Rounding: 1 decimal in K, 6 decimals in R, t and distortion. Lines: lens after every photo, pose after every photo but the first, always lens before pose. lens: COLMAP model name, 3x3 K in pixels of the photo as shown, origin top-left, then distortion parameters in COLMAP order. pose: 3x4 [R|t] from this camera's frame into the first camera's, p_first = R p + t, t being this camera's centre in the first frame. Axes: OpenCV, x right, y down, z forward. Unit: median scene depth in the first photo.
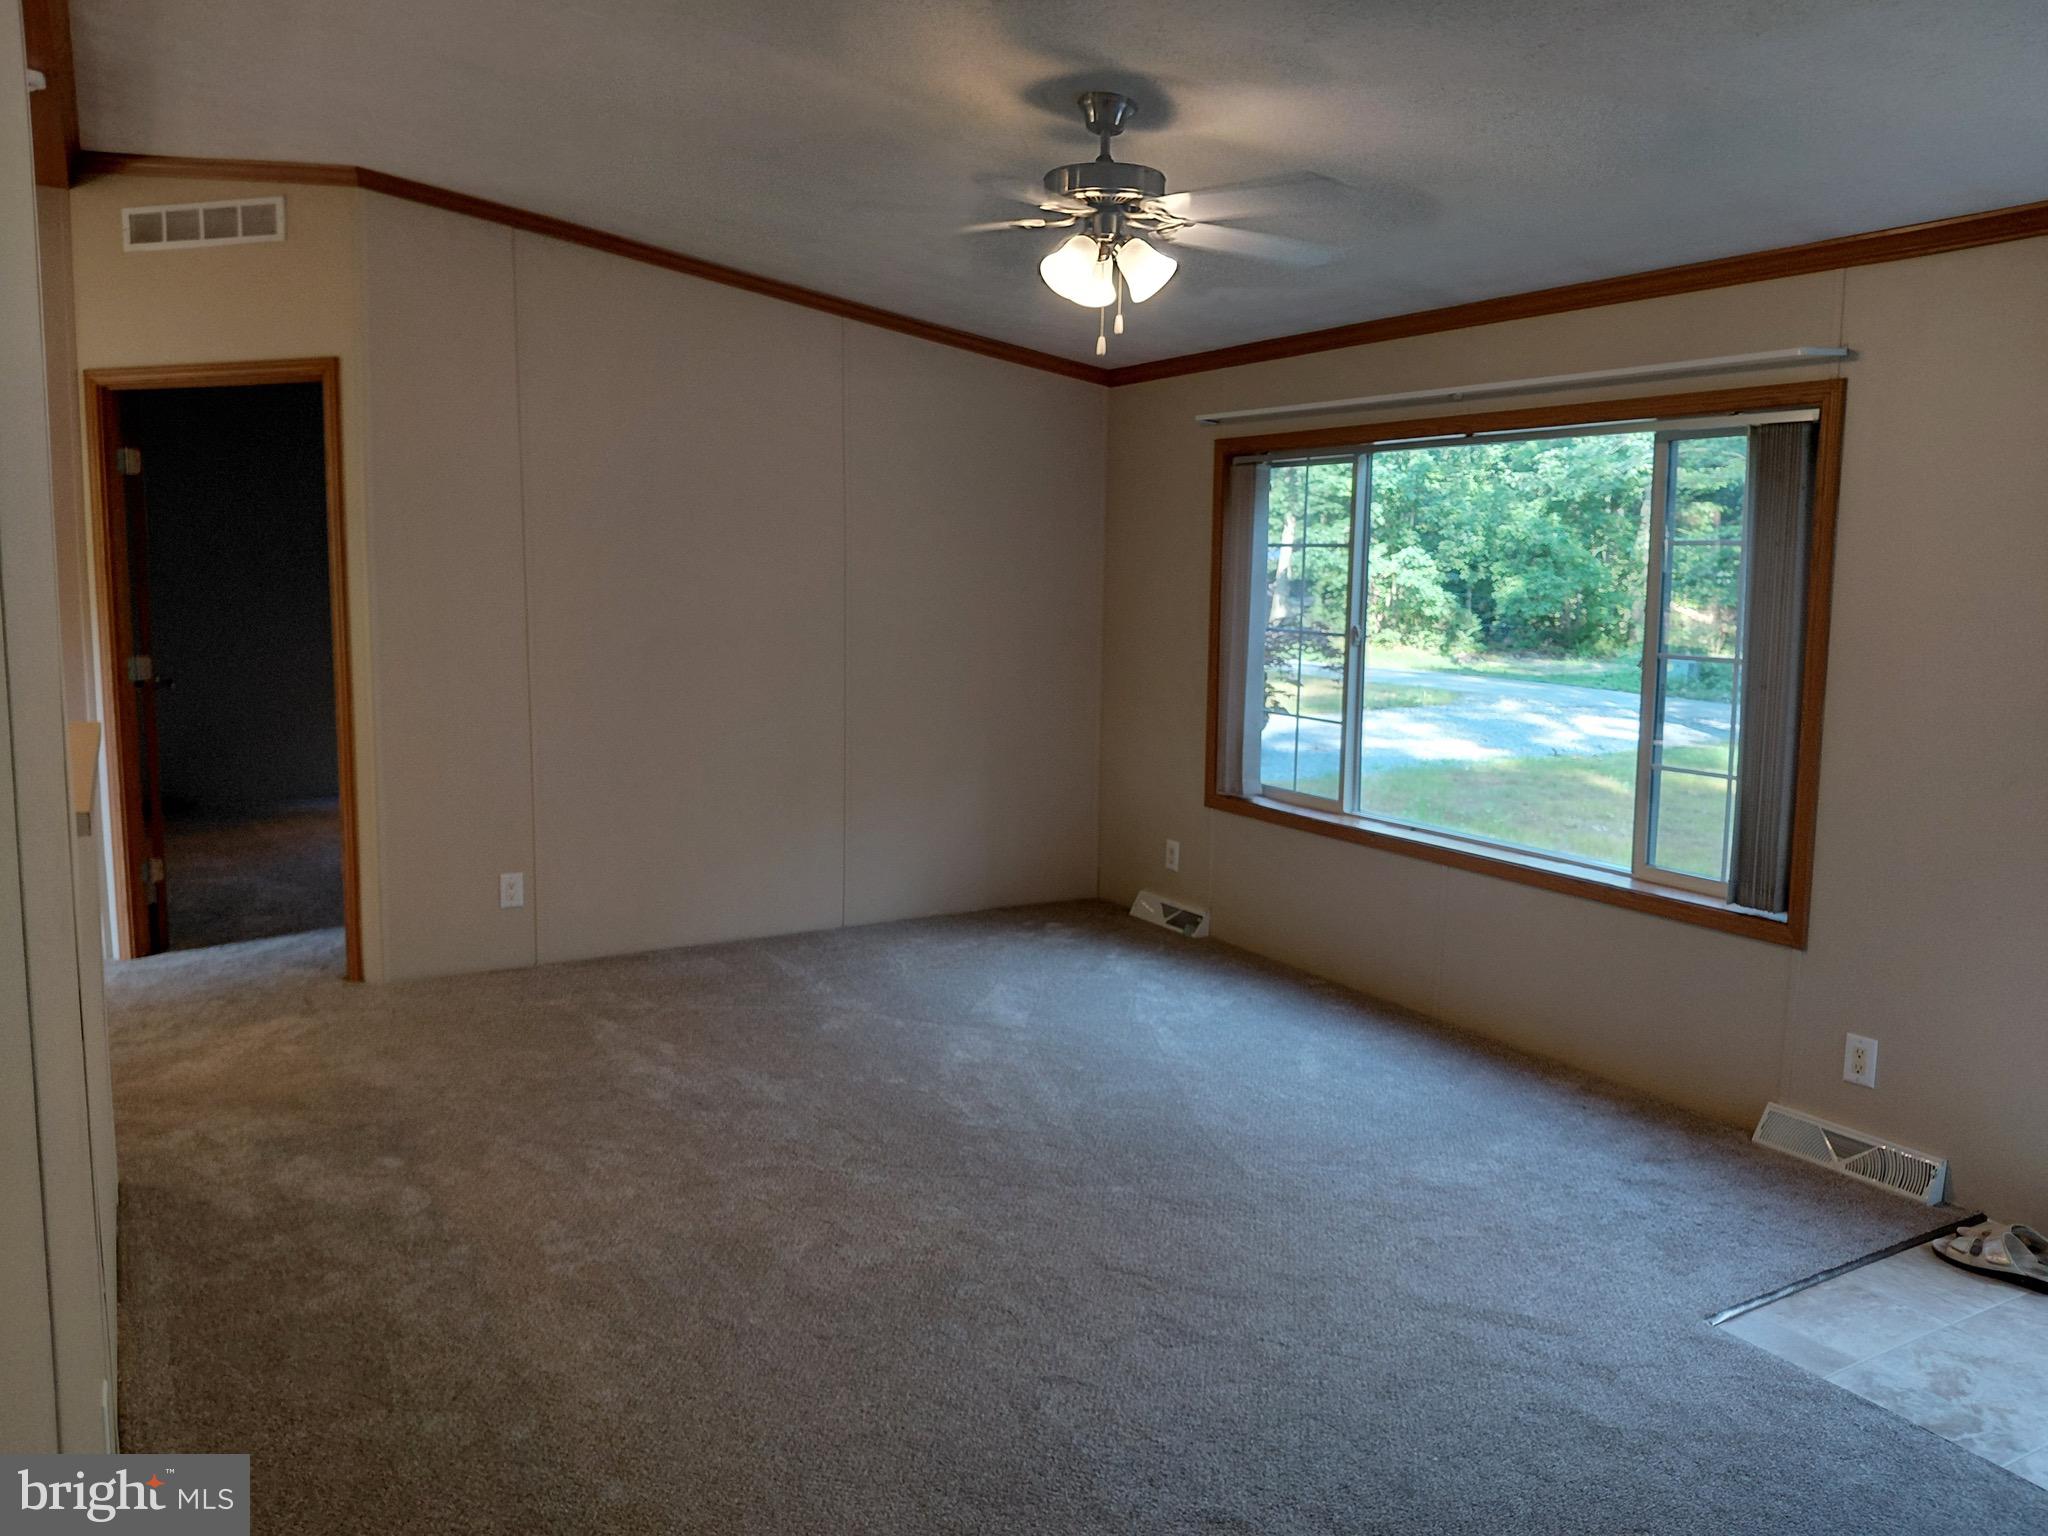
lens RADIAL K [[1513.7, 0, 1027.8], [0, 1513.7, 760.1], [0, 0, 1]] dist [0.013182, -0.077412]
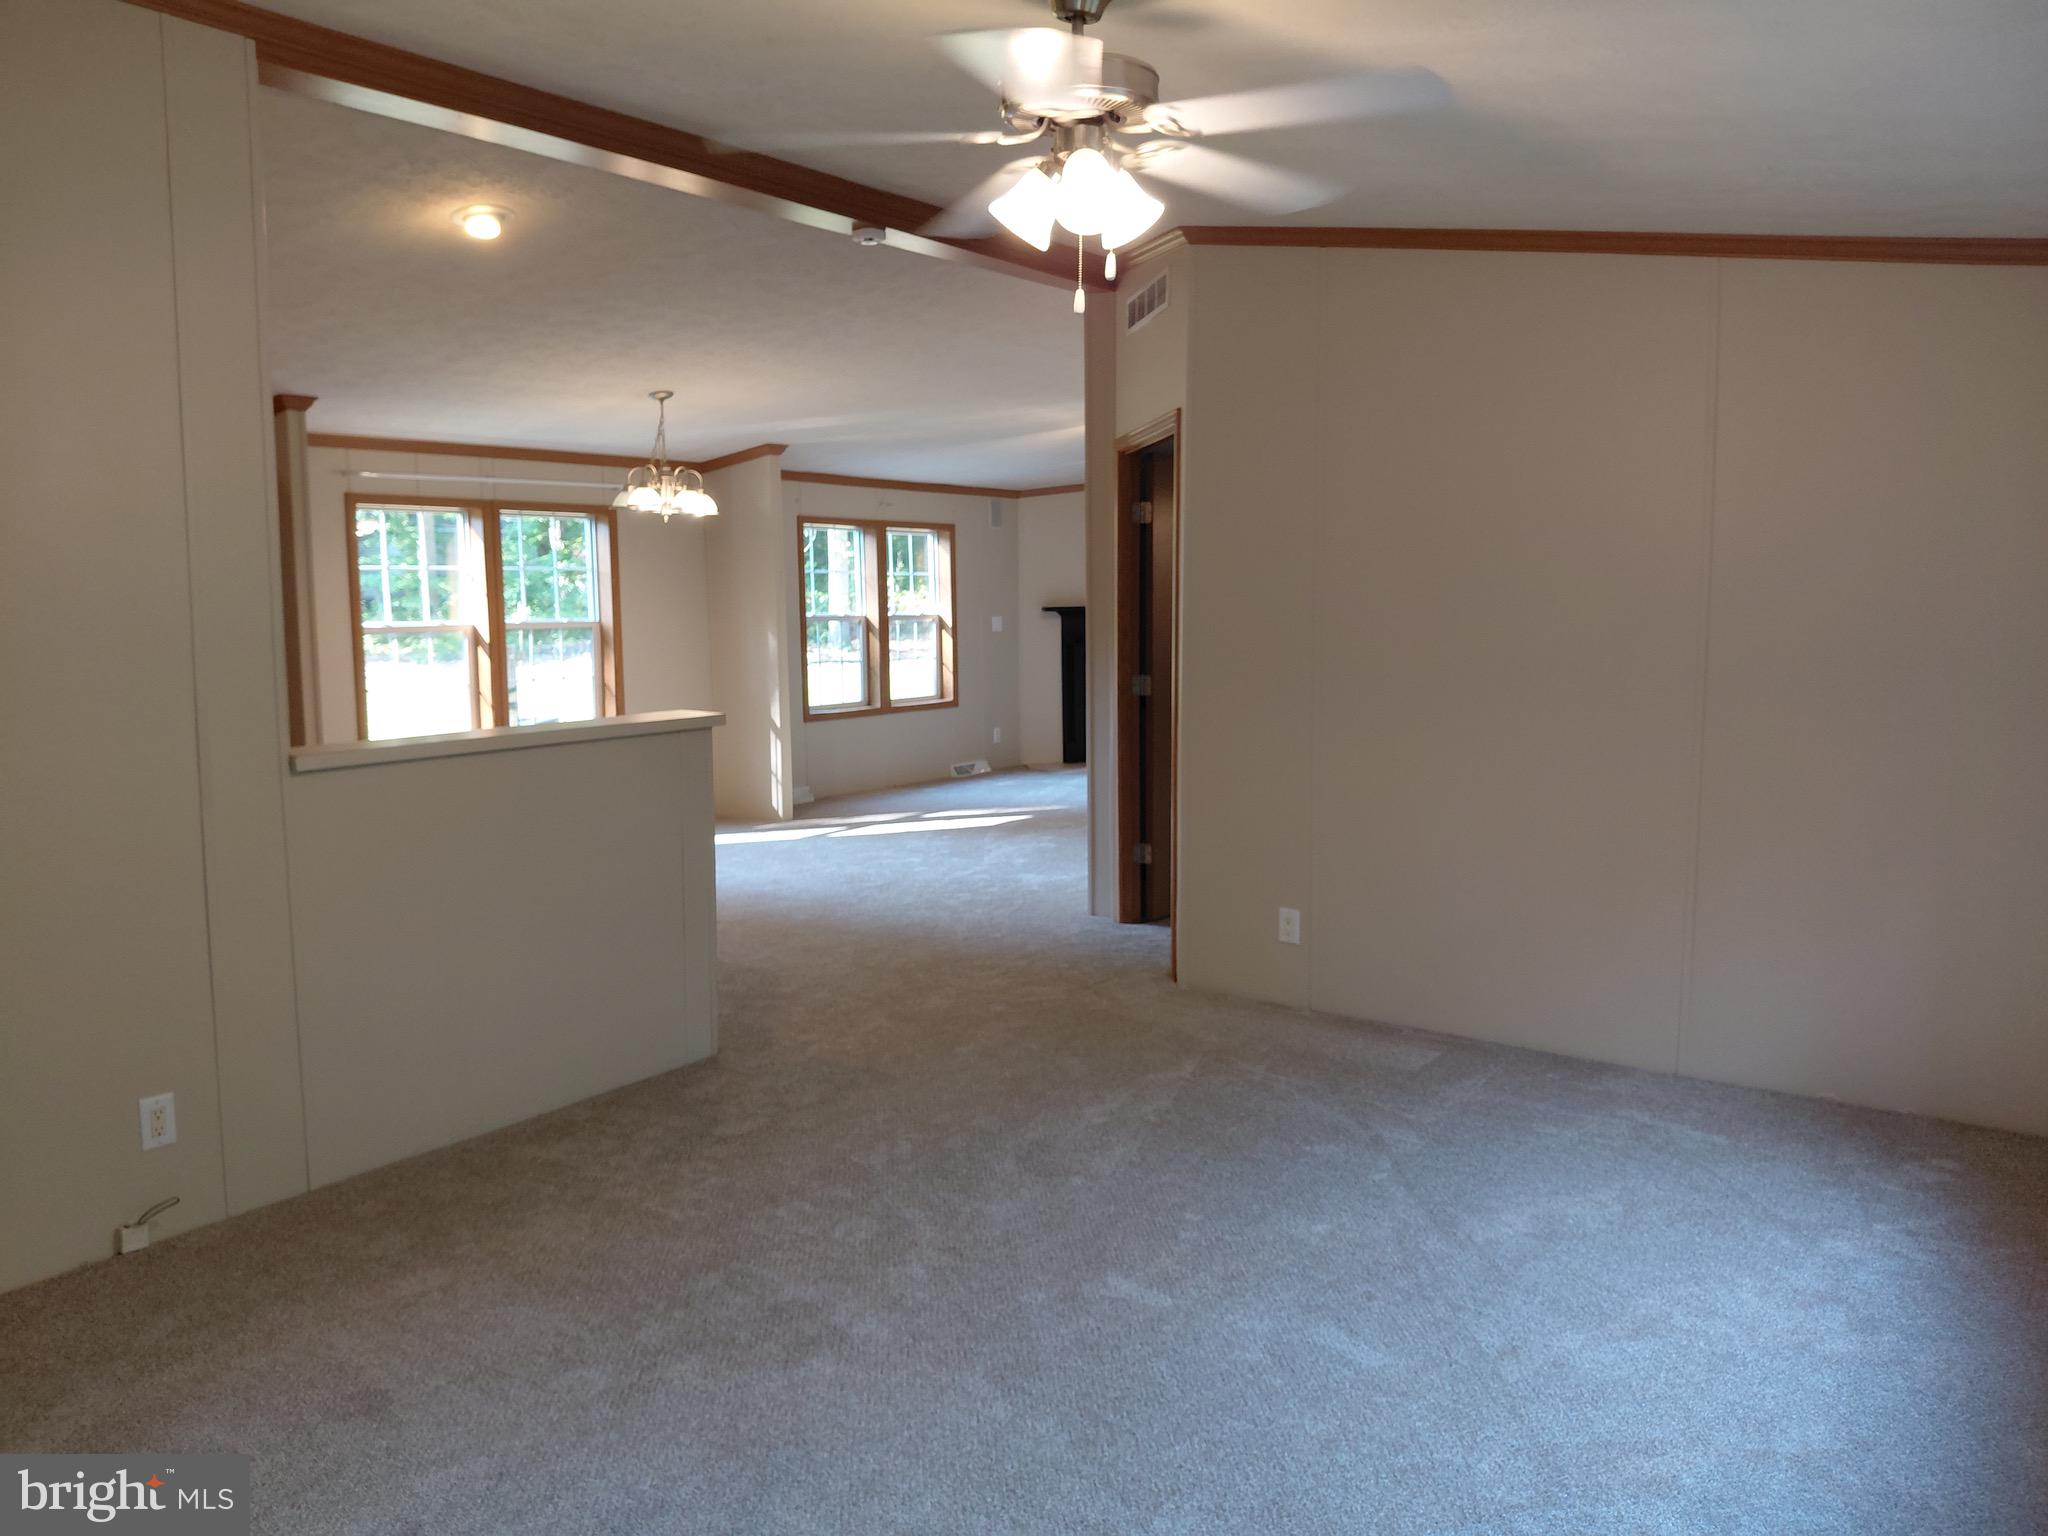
lens RADIAL K [[1513.7, 0, 1028.3], [0, 1513.7, 763.9], [0, 0, 1]] dist [0.013182, -0.077412]
pose [[0.364183, 0.091182, -0.926853, 0.556740], [-0.106047, 0.992783, 0.055999, -0.062459], [0.925270, 0.077896, 0.371224, 0.526858]]
